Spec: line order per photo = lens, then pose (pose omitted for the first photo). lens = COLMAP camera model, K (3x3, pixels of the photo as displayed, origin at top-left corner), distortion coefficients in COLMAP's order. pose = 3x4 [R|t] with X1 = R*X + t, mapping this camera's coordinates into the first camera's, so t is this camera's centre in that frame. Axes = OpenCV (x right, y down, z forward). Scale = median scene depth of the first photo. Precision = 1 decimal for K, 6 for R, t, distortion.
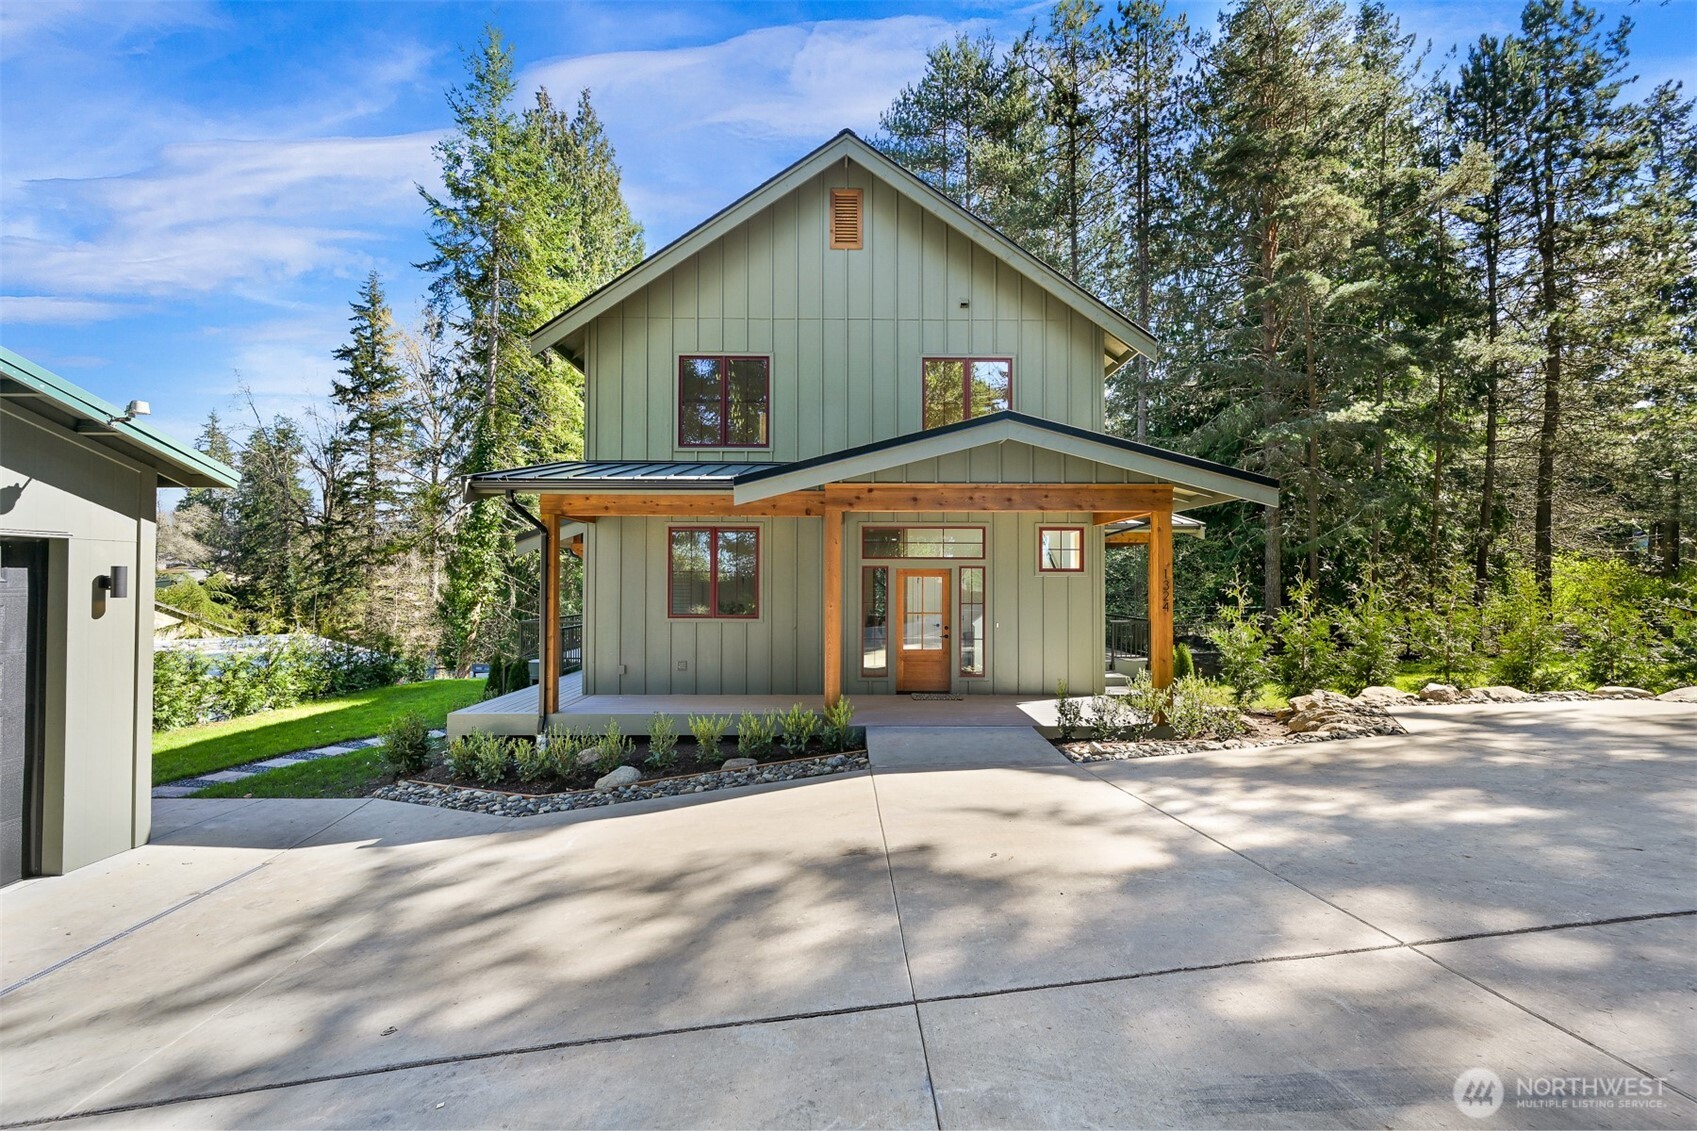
lens RADIAL K [[665.3, 0, 850.5], [0, 665.3, 571.6], [0, 0, 1]] dist [0.003560, -0.000211]
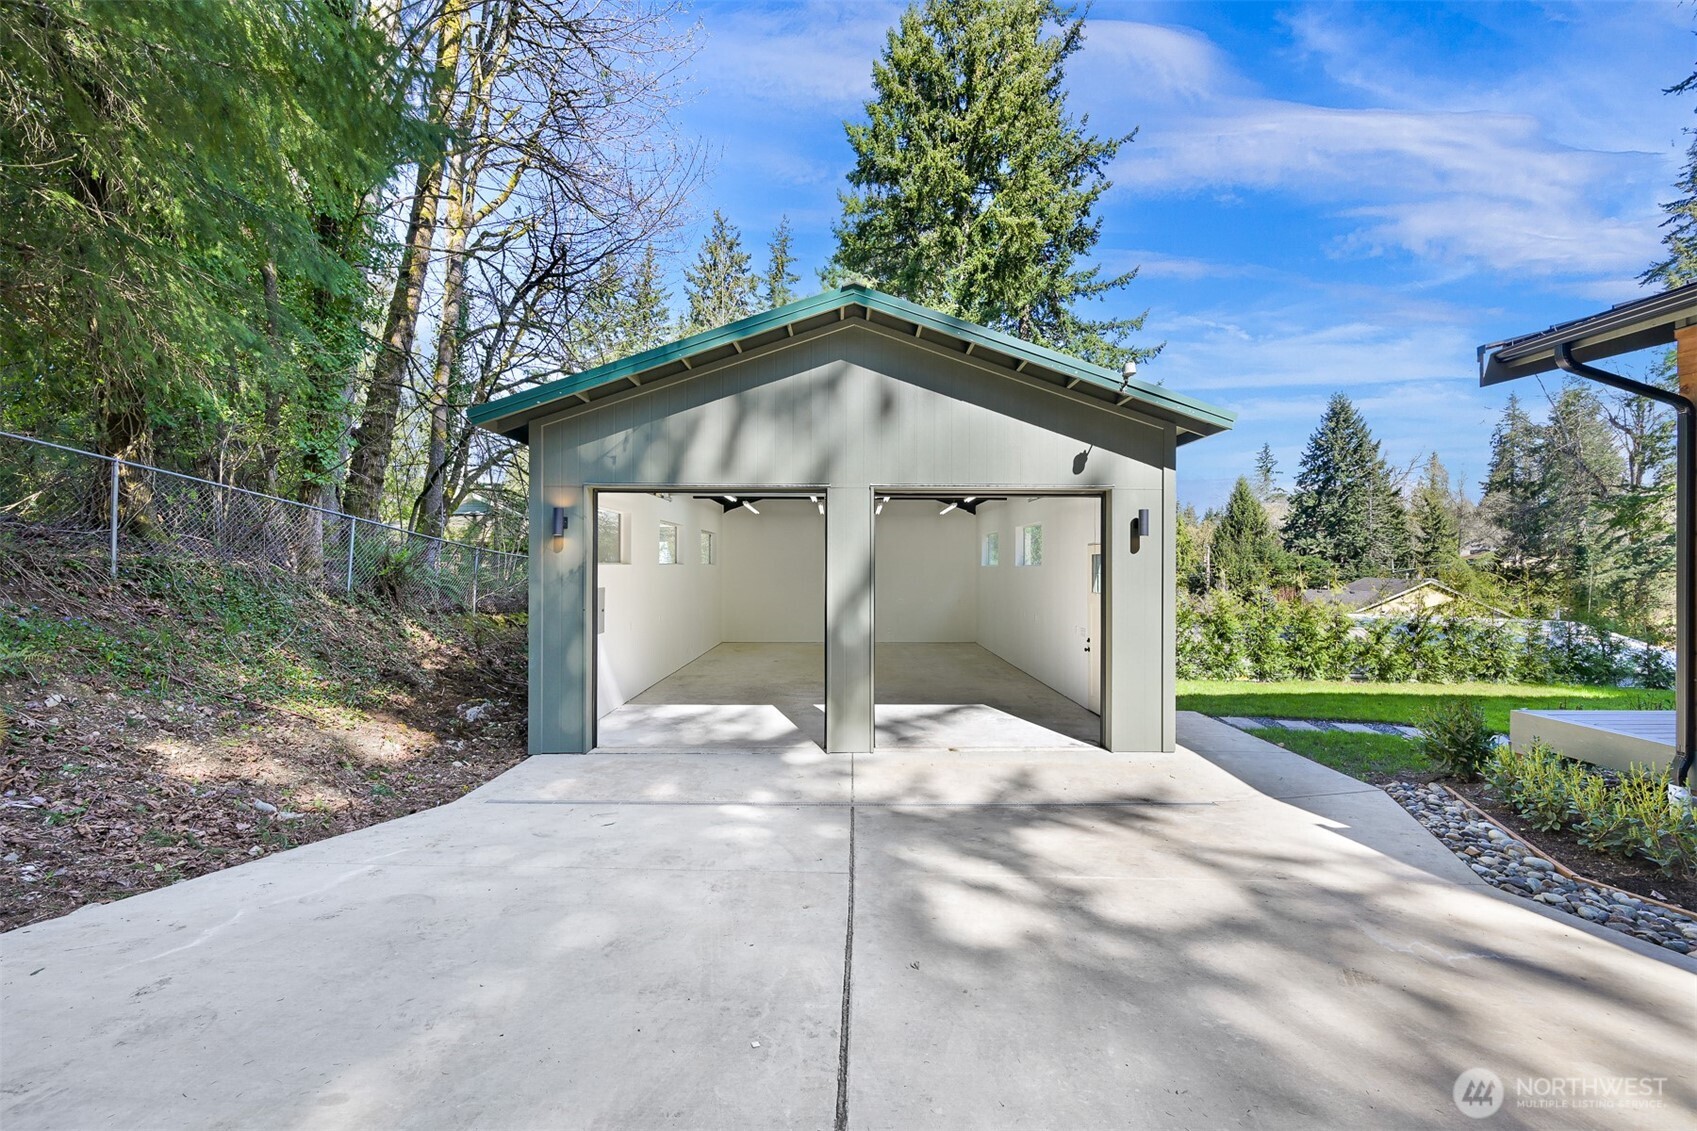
lens RADIAL K [[668.1, 0, 856.3], [0, 668.1, 560.2], [0, 0, 1]] dist [-0.000080, -0.000602]
pose [[0.014560, -0.009230, -0.999851, 0.036337], [0.009655, 0.999912, -0.009090, 0.036518], [0.999847, -0.009521, 0.014648, 0.193856]]
